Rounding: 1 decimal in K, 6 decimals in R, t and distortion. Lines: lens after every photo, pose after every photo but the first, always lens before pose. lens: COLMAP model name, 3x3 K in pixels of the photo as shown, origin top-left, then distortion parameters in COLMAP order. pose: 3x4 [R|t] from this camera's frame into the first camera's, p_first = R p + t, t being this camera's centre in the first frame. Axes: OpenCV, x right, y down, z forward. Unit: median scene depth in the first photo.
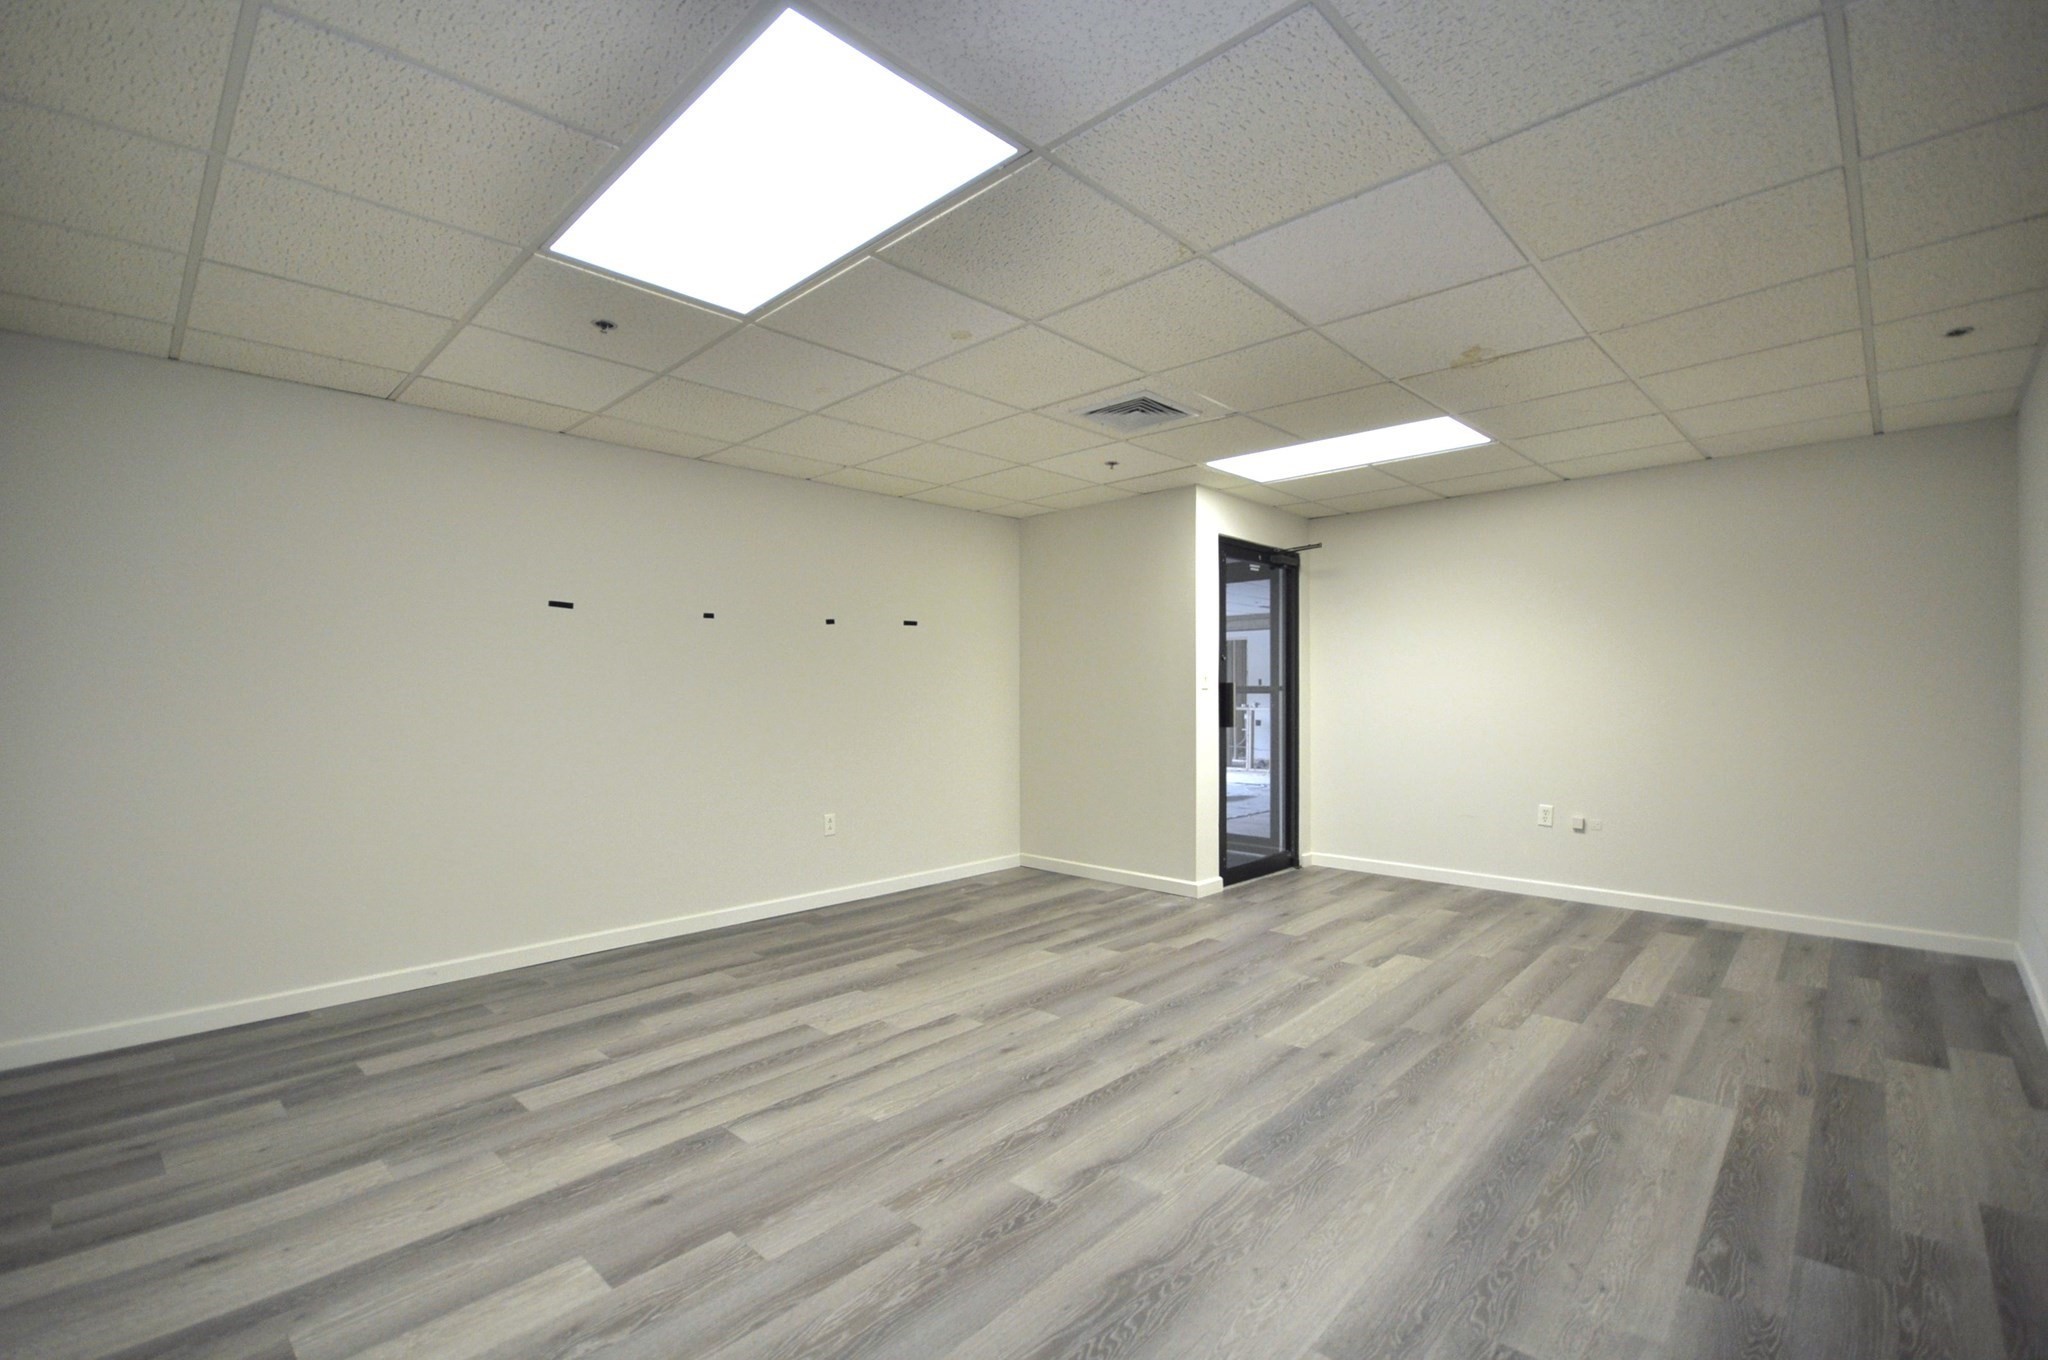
lens RADIAL K [[906.9, 0, 1018.0], [0, 906.9, 694.3], [0, 0, 1]] dist [0.000850, 0.000372]
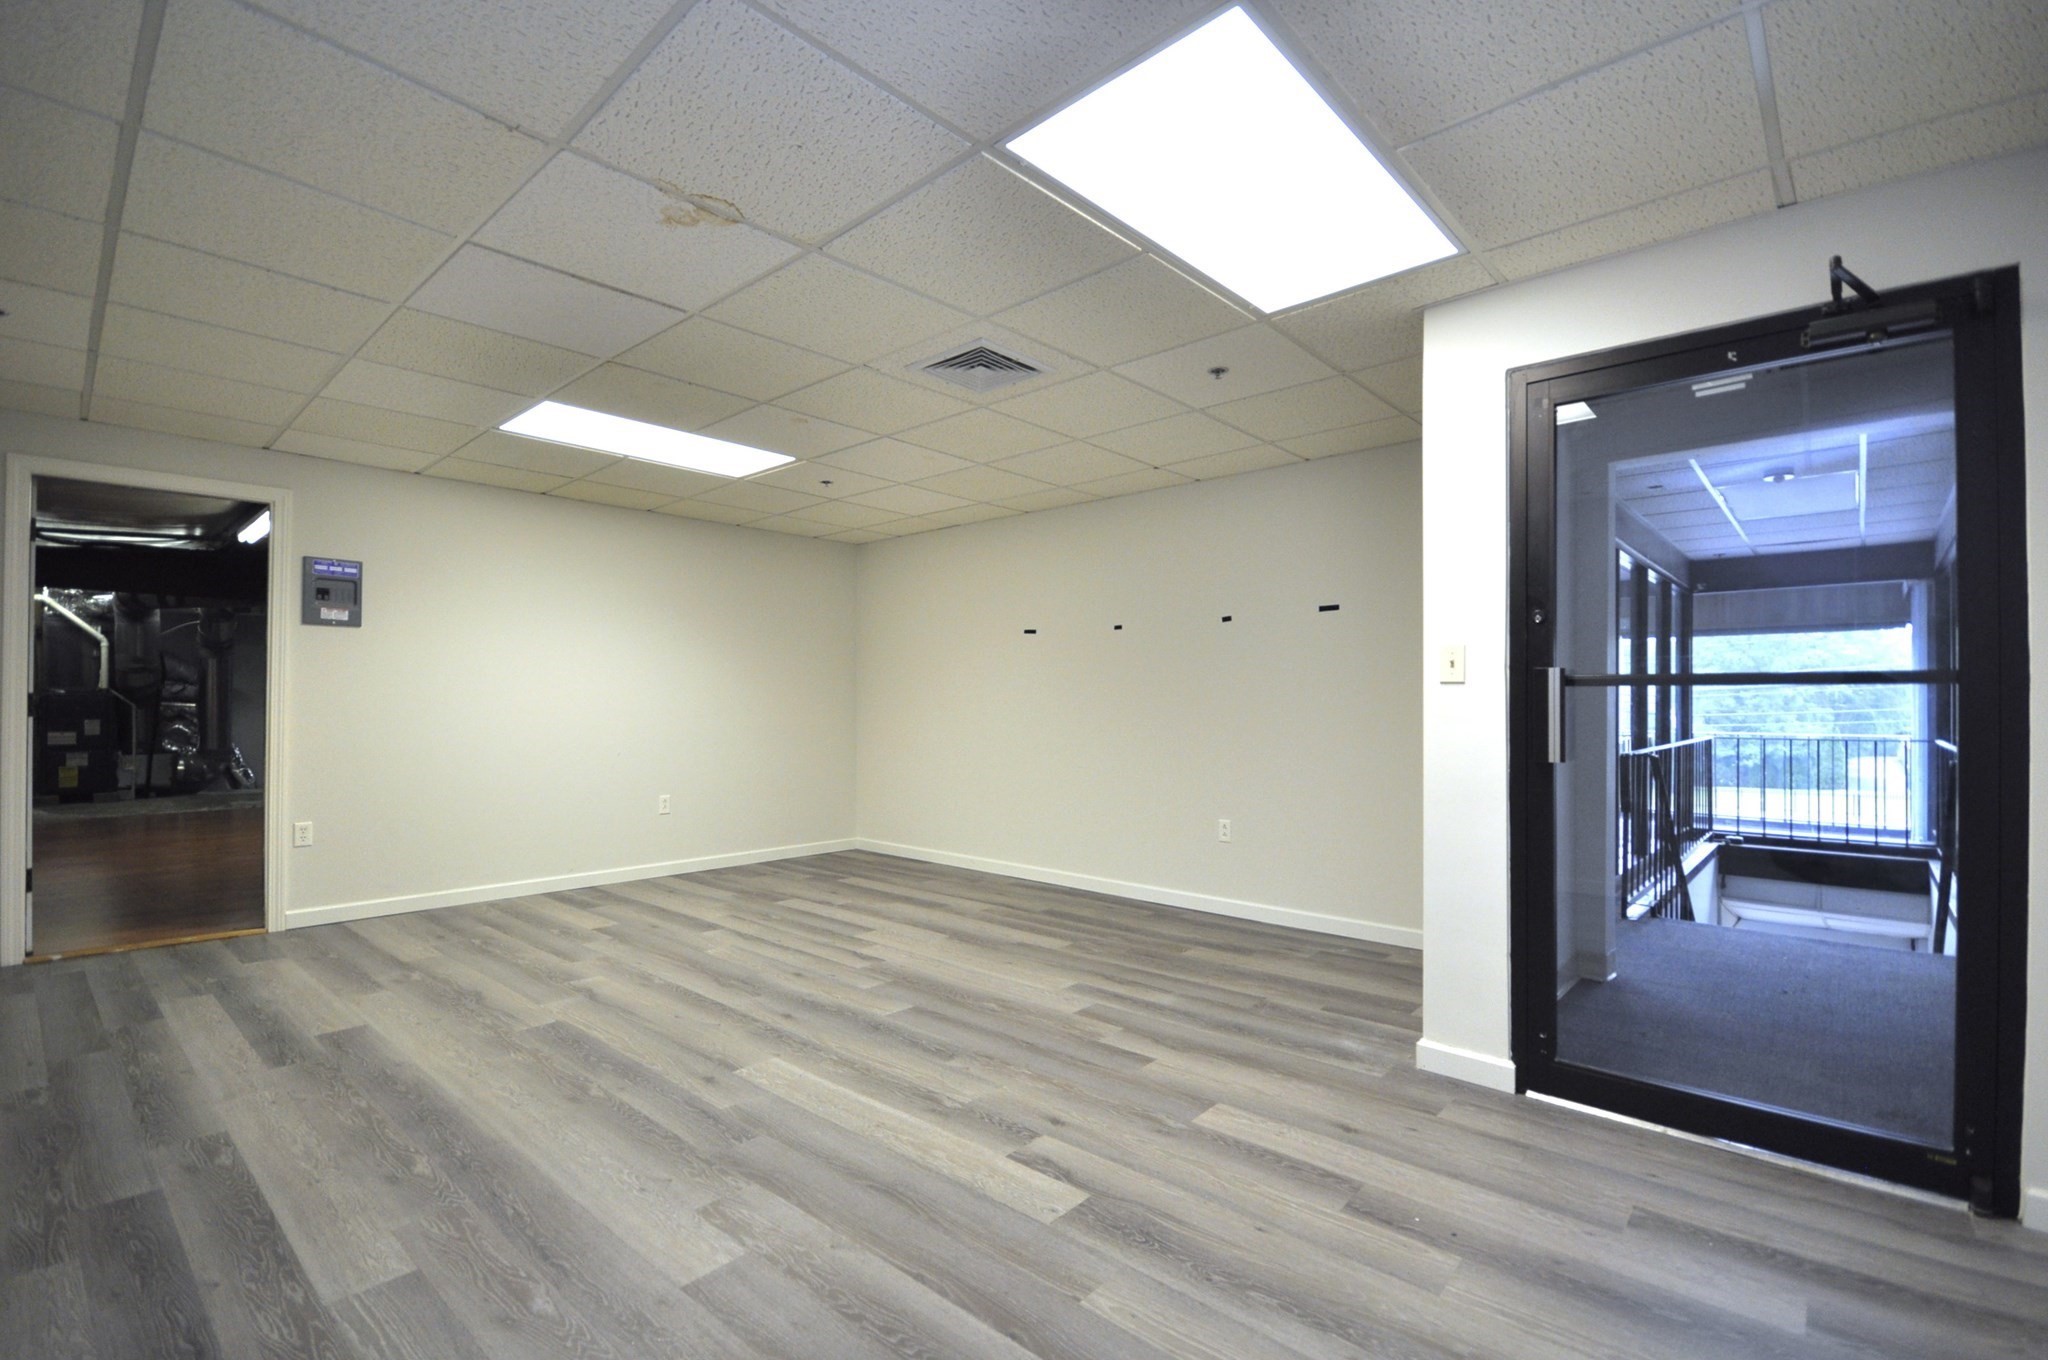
lens RADIAL K [[906.9, 0, 1018.0], [0, 906.9, 694.3], [0, 0, 1]] dist [0.000850, 0.000372]
pose [[0.027256, -0.002765, -0.999625, 1.052506], [-0.003224, 0.999991, -0.002854, 0.004032], [0.999623, 0.003300, 0.027247, 1.062394]]
